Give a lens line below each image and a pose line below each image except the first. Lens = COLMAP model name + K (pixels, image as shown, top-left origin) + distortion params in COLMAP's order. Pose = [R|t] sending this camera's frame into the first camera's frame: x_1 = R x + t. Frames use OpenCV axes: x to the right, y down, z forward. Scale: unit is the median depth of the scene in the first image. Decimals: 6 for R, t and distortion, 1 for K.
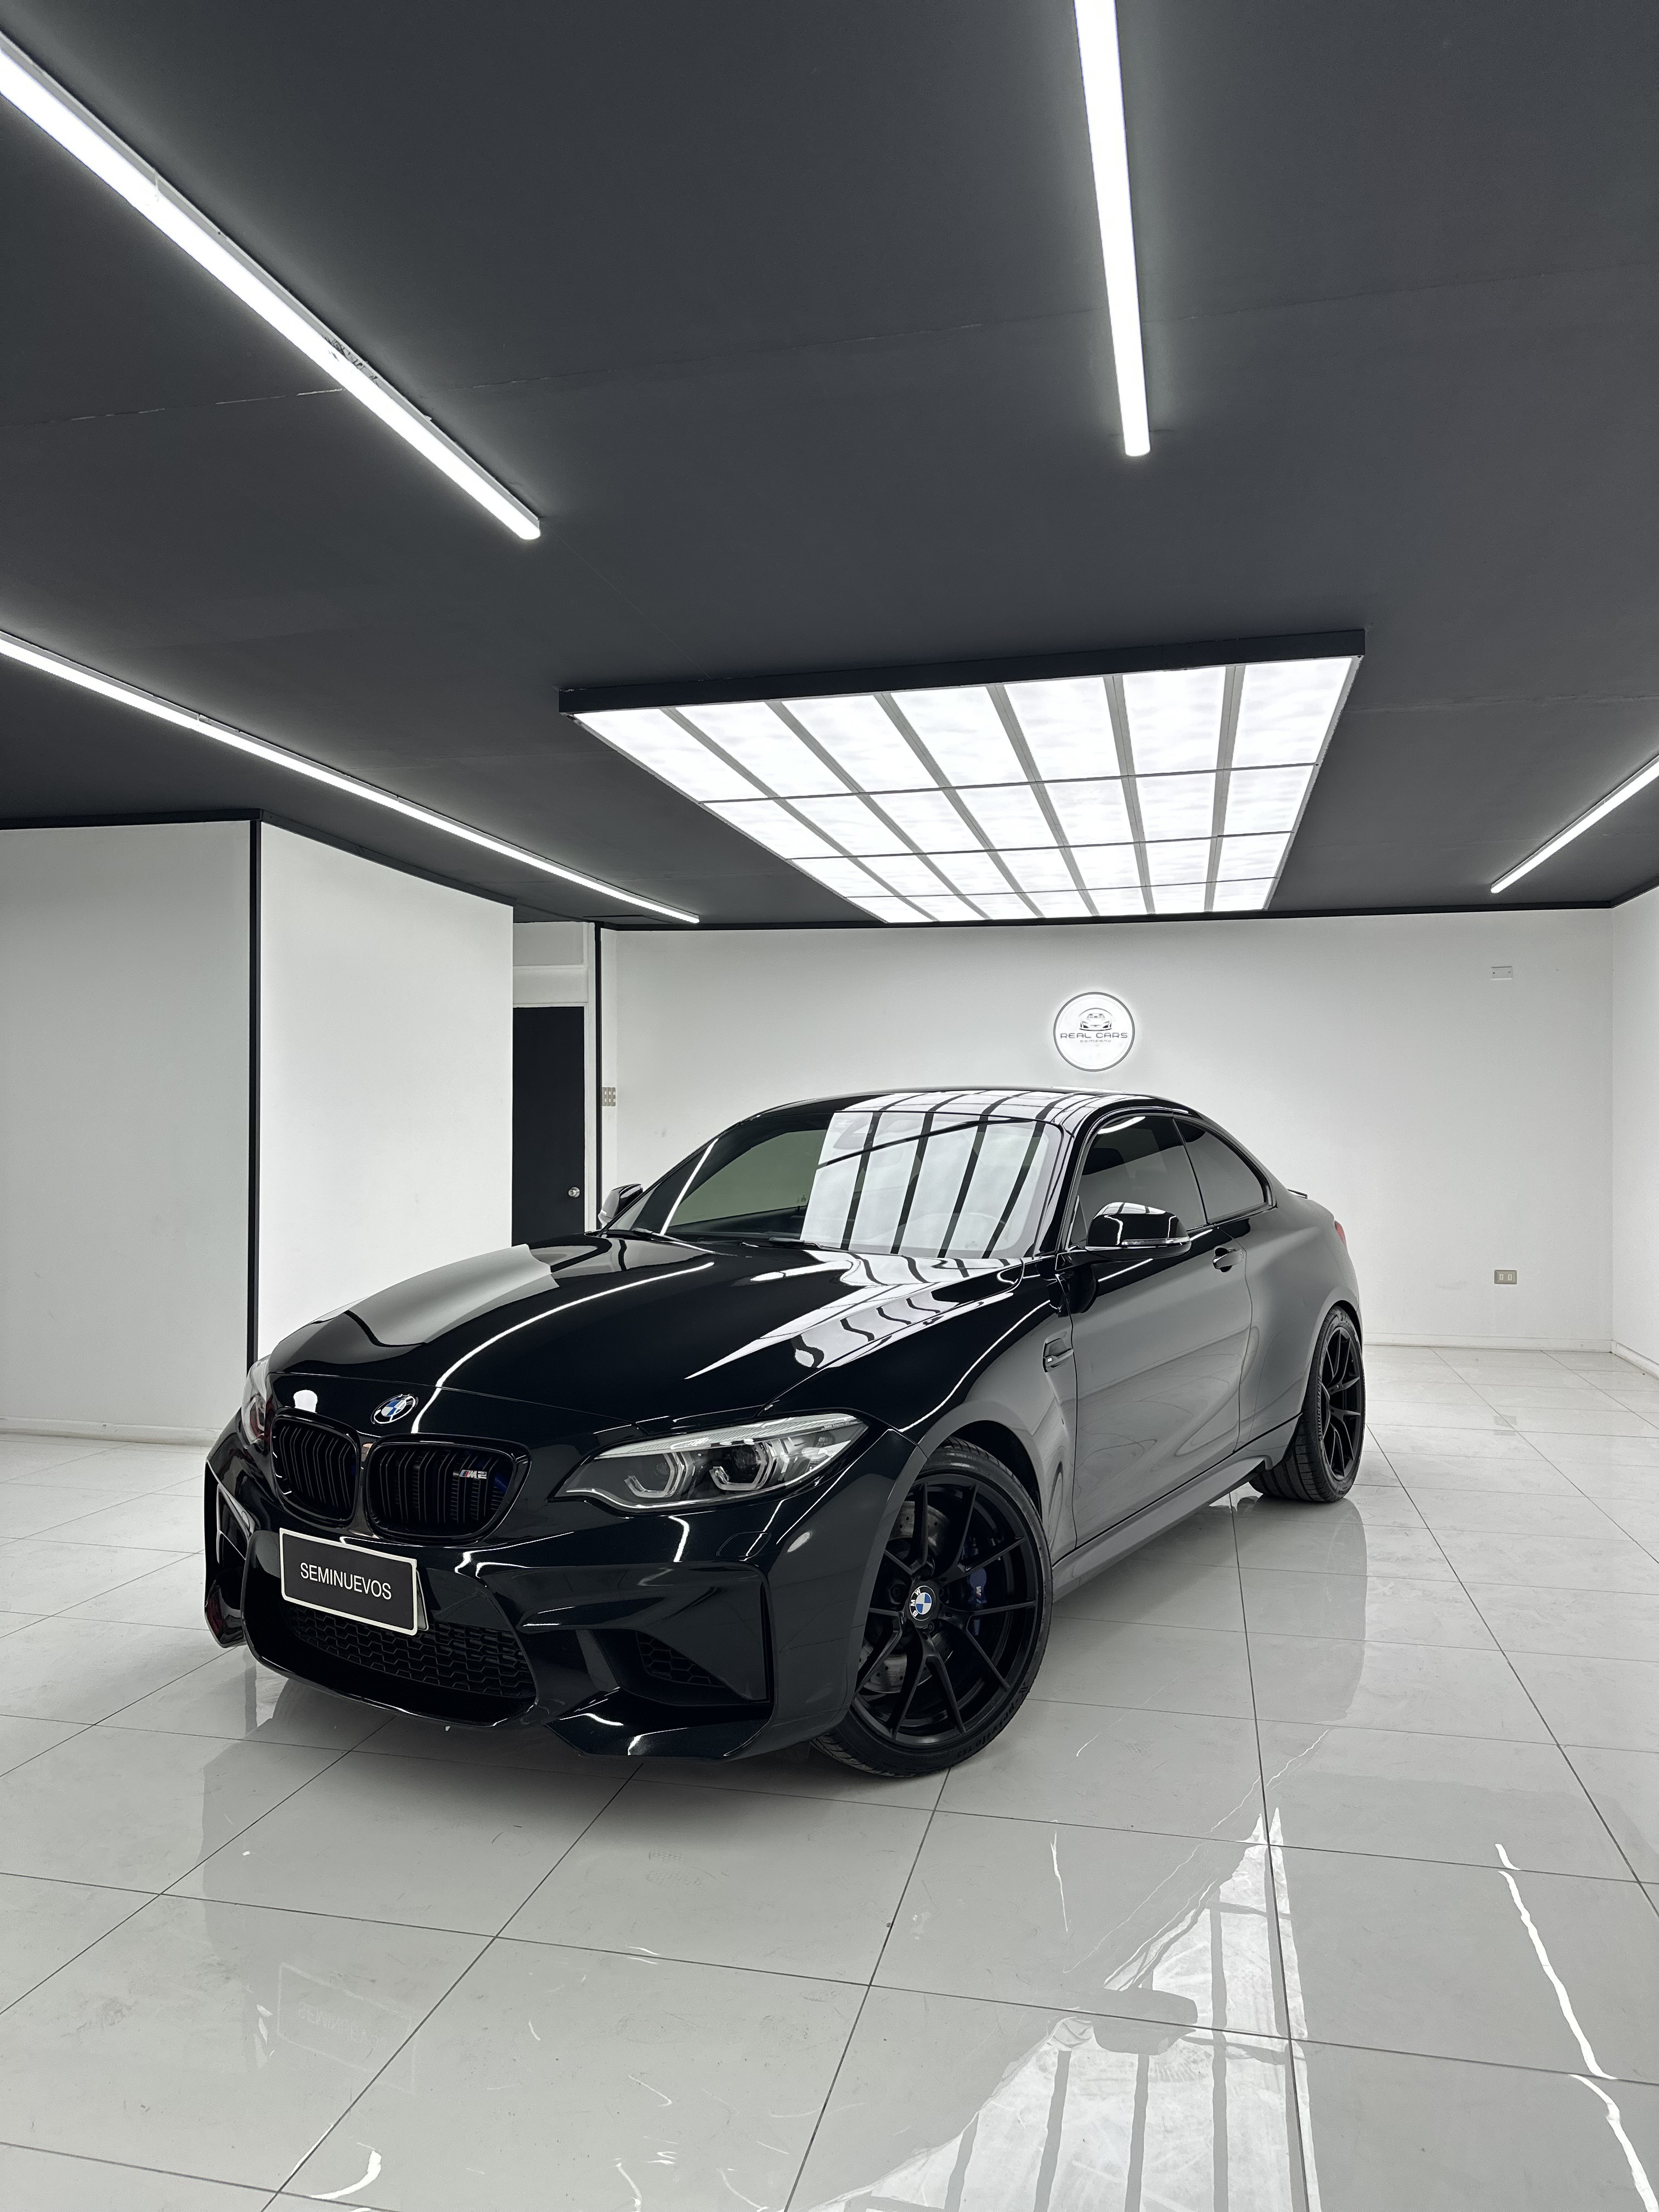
lens RADIAL K [[1475.9, 0, 829.5], [0, 1475.9, 1106.0], [0, 0, 1]] dist [0.097651, -0.175800]
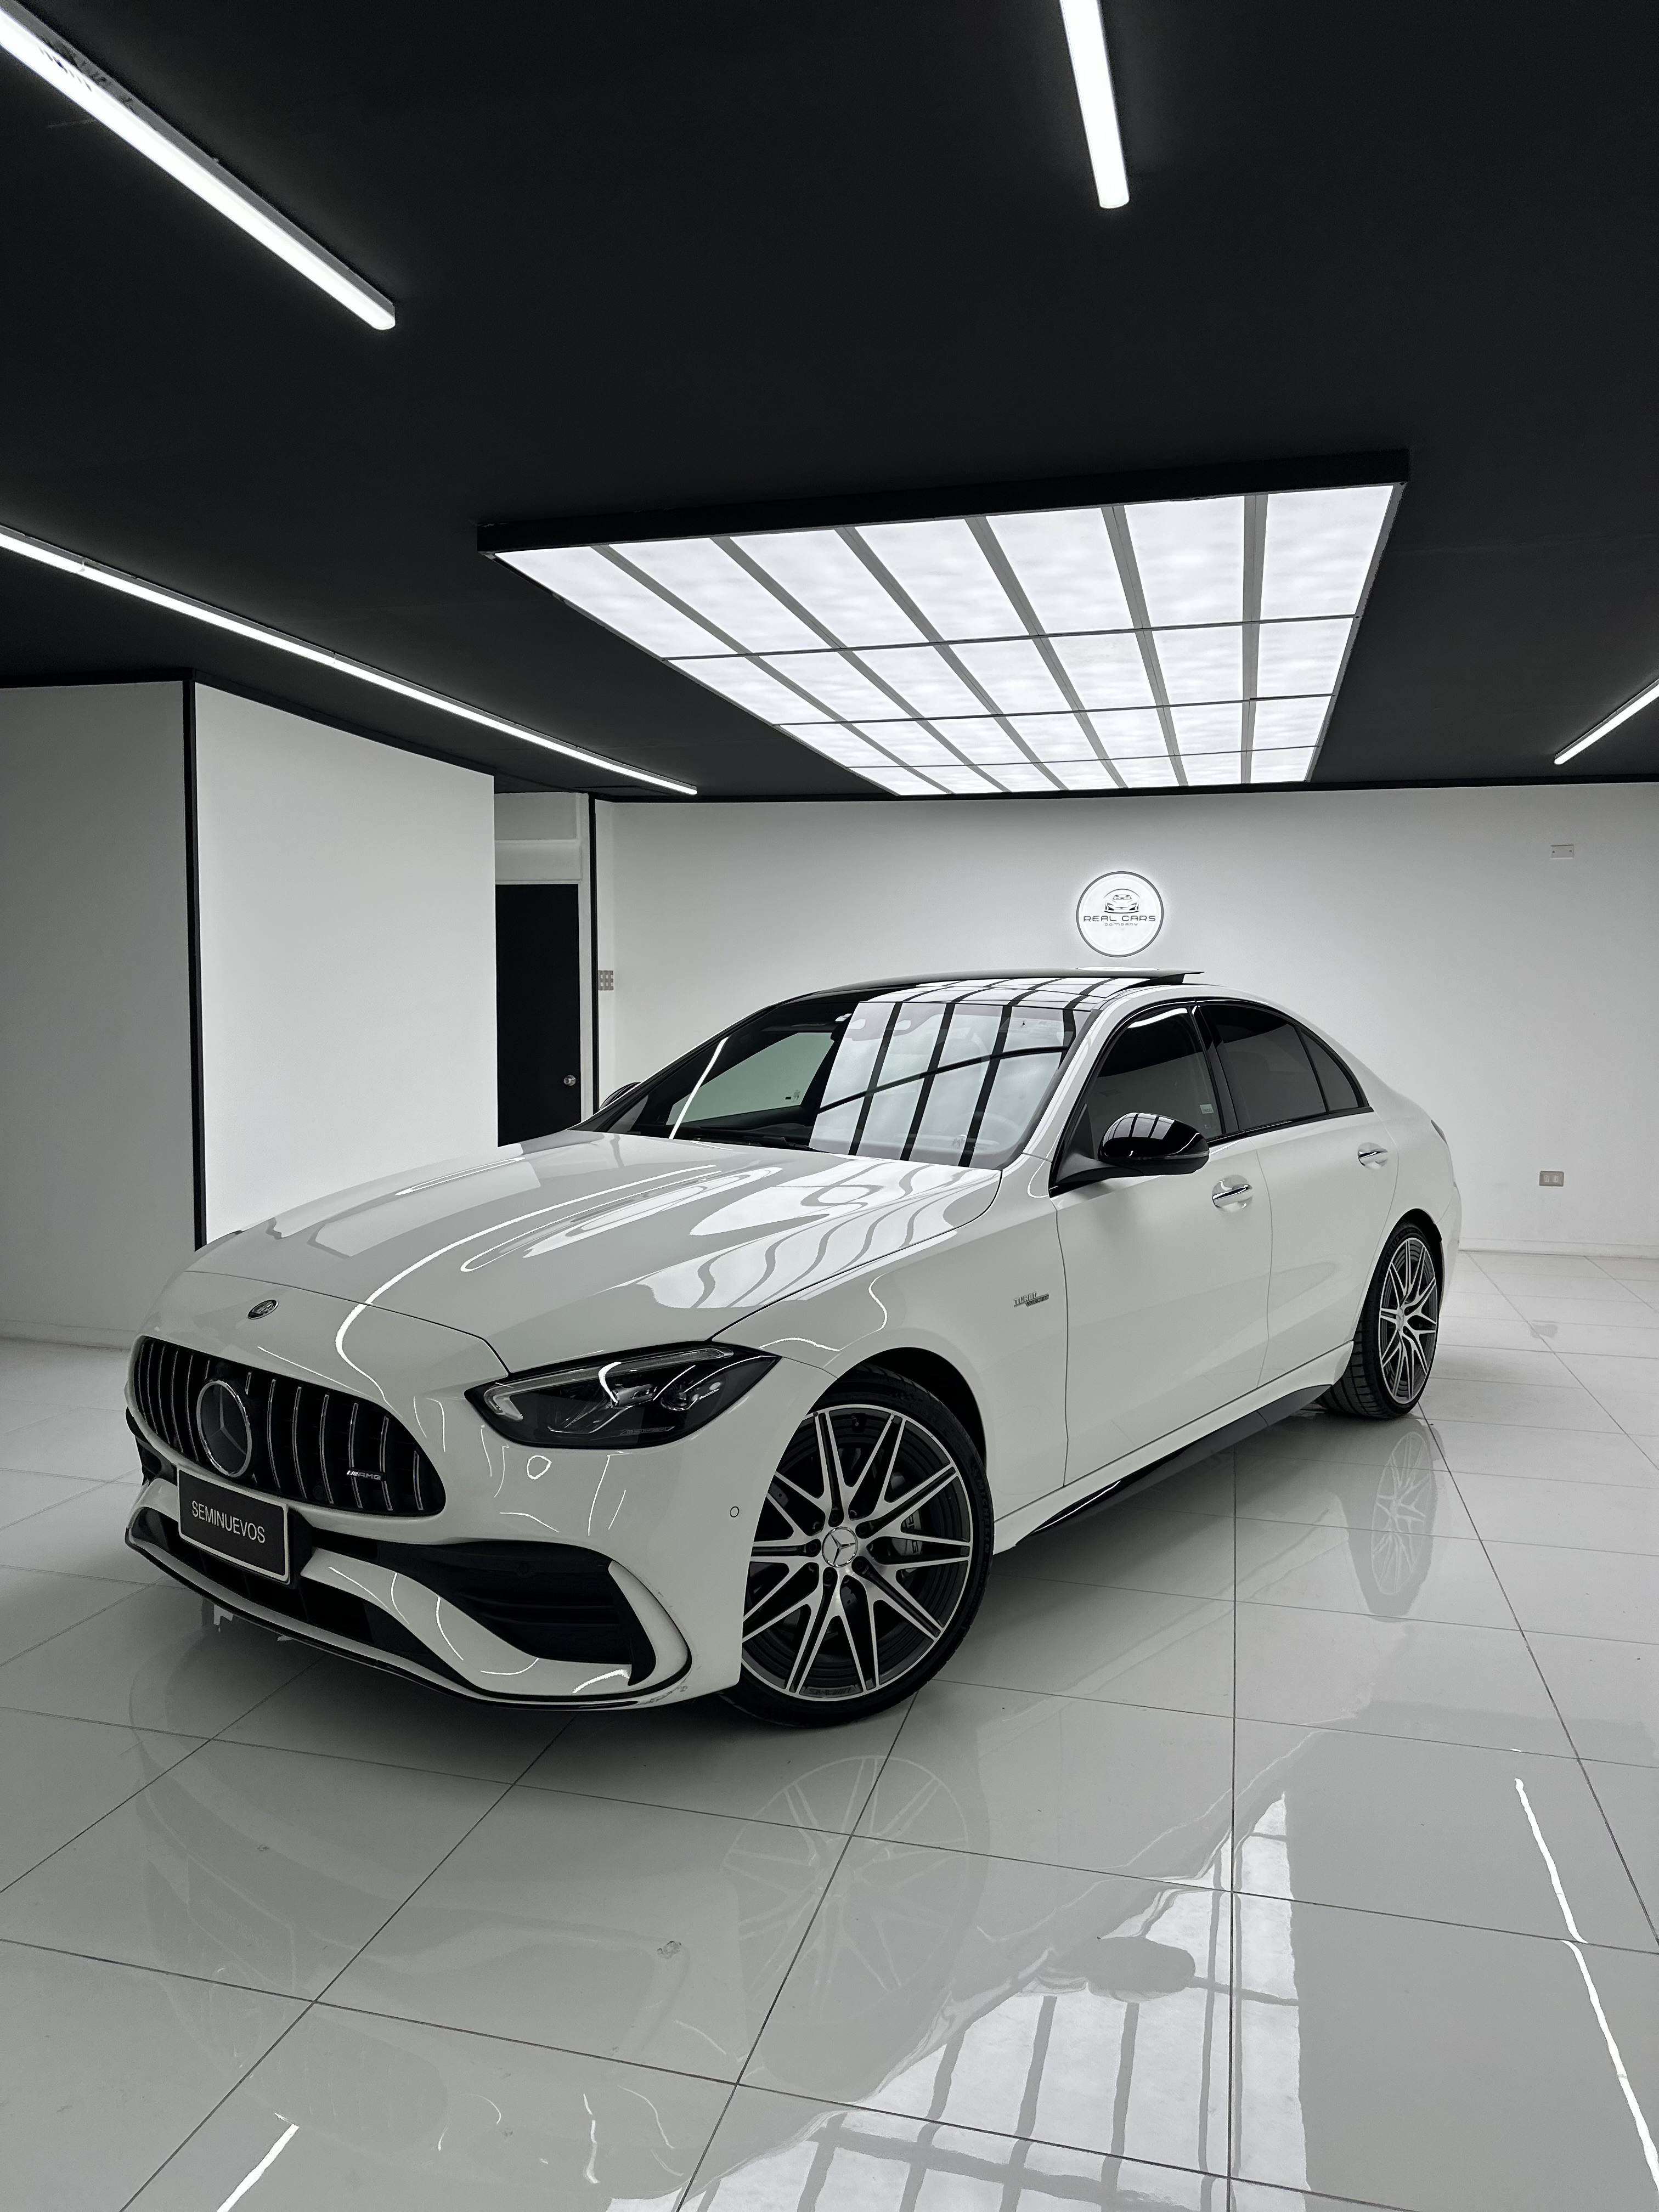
lens RADIAL K [[1478.8, 0, 832.0], [0, 1478.8, 1103.8], [0, 0, 1]] dist [0.109950, -0.231493]
pose [[0.999576, 0.009046, -0.027681, 0.032461], [-0.006707, 0.996487, 0.083482, -0.010704], [0.028339, -0.083261, 0.996125, 0.066687]]
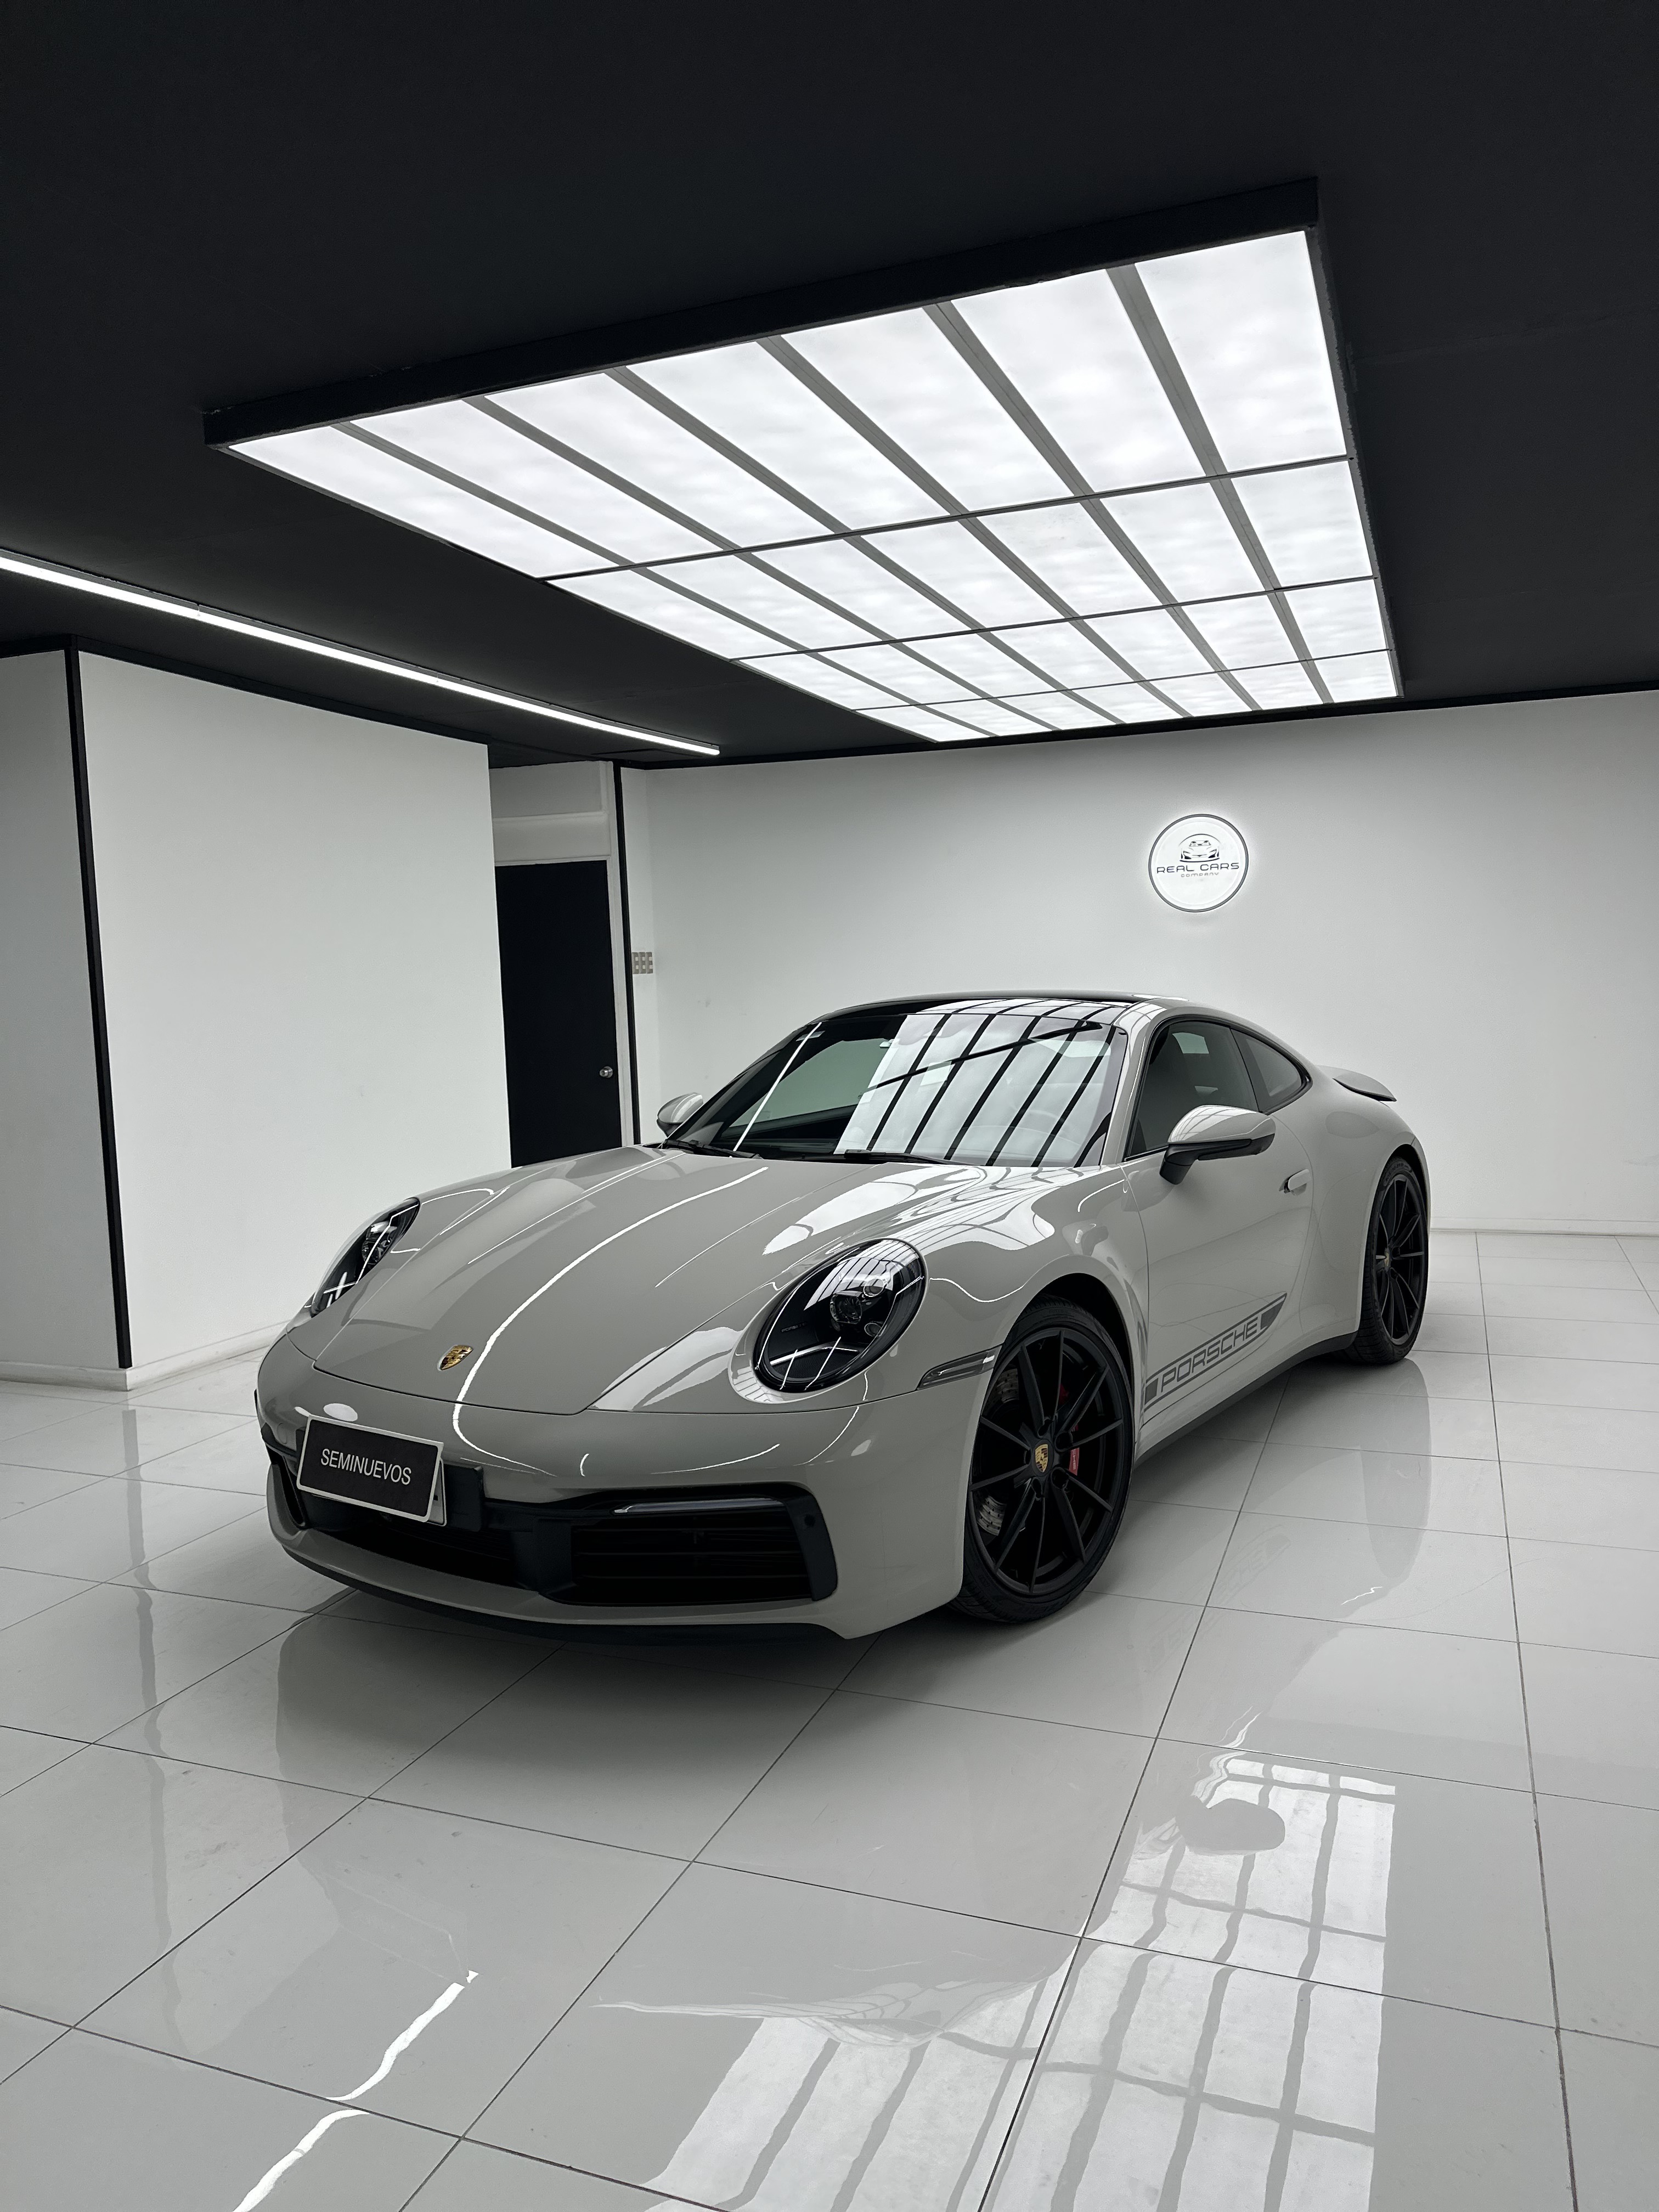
lens RADIAL K [[1486.7, 0, 857.3], [0, 1486.7, 1101.8], [0, 0, 1]] dist [0.096838, -0.179140]
pose [[0.990528, -0.022407, -0.135471, 0.135394], [0.035466, 0.994868, 0.094765, -0.004470], [0.132652, -0.098672, 0.986239, 0.183615]]
